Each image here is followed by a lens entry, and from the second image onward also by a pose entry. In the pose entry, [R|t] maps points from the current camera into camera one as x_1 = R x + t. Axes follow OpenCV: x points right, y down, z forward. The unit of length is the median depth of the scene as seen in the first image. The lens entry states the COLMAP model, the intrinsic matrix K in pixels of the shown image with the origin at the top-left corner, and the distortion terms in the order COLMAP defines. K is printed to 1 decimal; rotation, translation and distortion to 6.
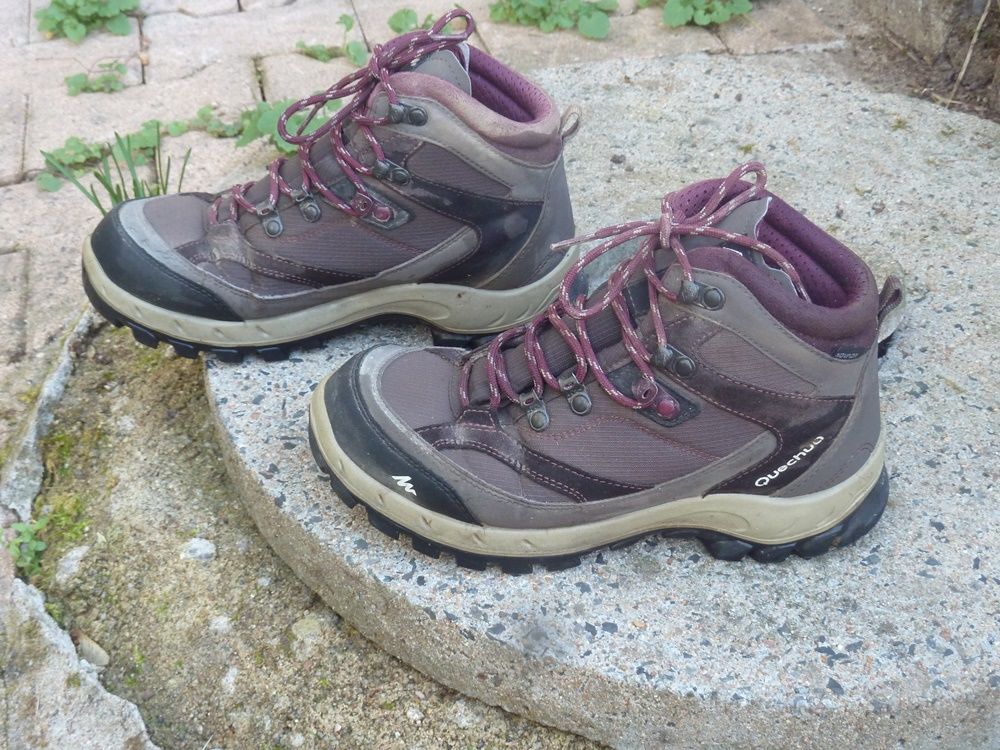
lens RADIAL K [[1579.6, 0, 495.1], [0, 1579.6, 376.9], [0, 0, 1]] dist [-0.052380, 0.000000]
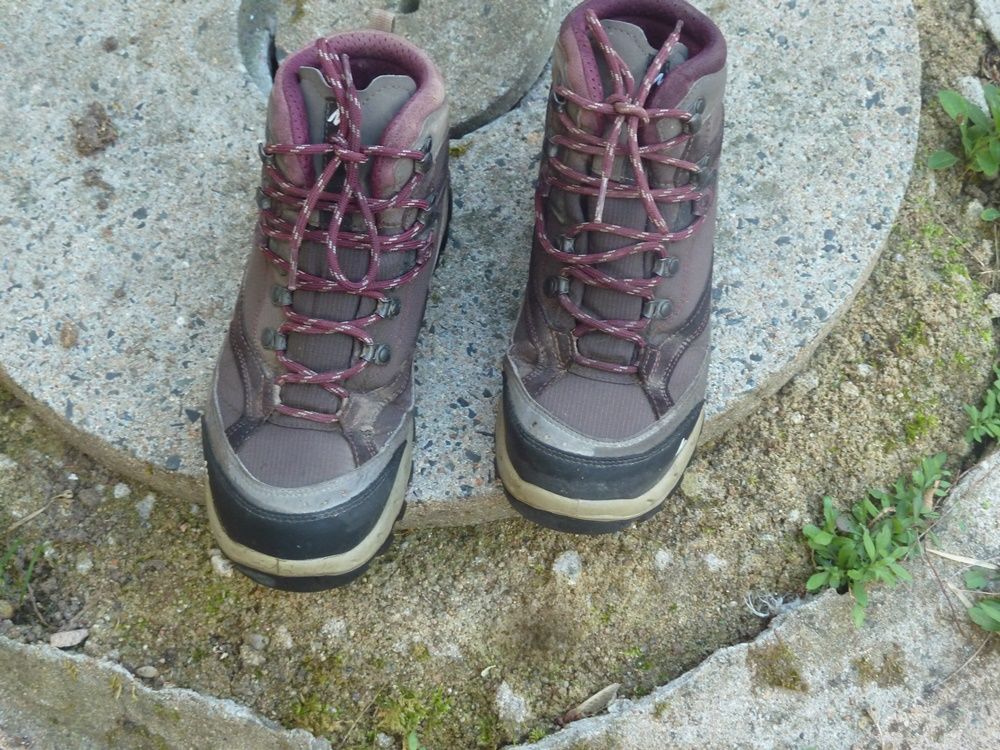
lens RADIAL K [[1579.6, 0, 499.2], [0, 1579.6, 368.8], [0, 0, 1]] dist [-0.052380, 0.000000]
pose [[0.225226, -0.877842, 0.422691, -0.578835], [0.573462, 0.470169, 0.670881, -0.741869], [-0.787664, 0.091298, 0.609303, 0.442793]]
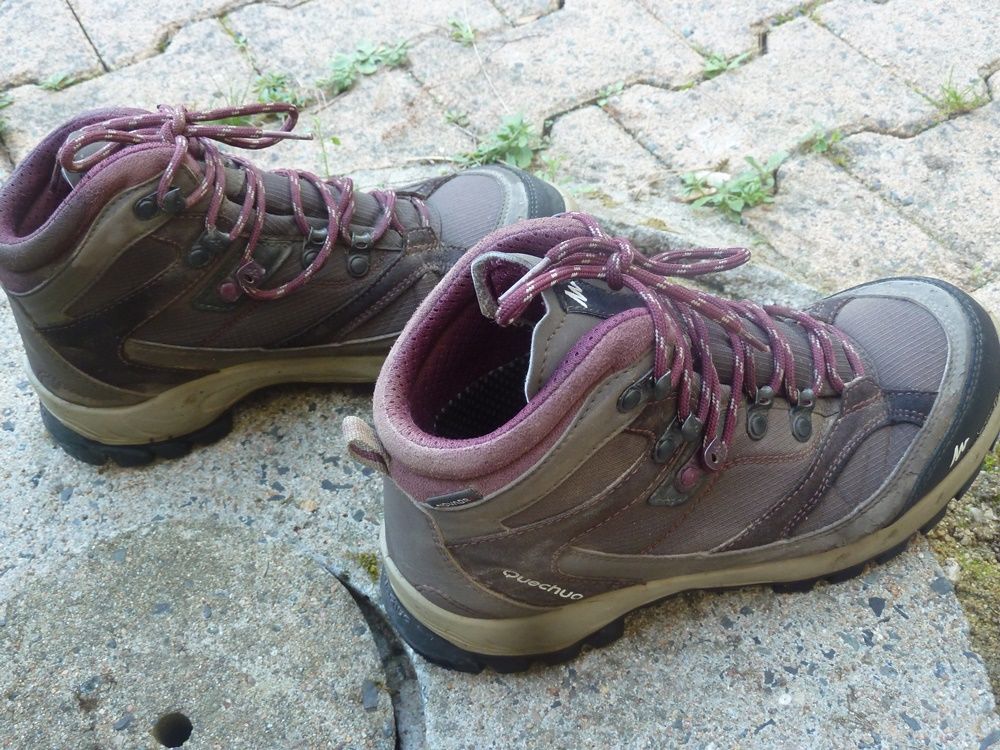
lens RADIAL K [[1140.9, 0, 499.0], [0, 1140.9, 373.9], [0, 0, 1]] dist [-0.040898, 0.000000]
pose [[-0.951762, 0.288502, -0.104478, 0.039938], [-0.083955, 0.082651, 0.993036, -0.711920], [0.295129, 0.953905, -0.054443, 1.147581]]
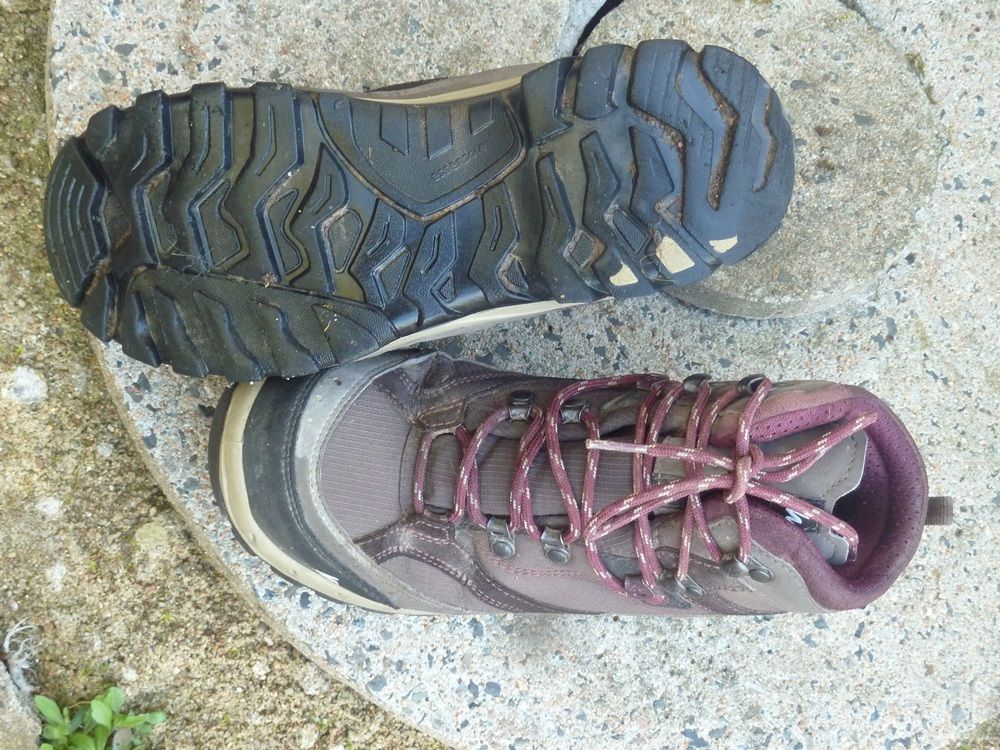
lens RADIAL K [[1579.6, 0, 475.7], [0, 1579.6, 378.7], [0, 0, 1]] dist [-0.052380, 0.000000]
pose [[0.940231, 0.152490, 0.304488, -0.242057], [-0.325913, 0.662165, 0.674773, -0.572571], [-0.098725, -0.733679, 0.672286, 0.486126]]
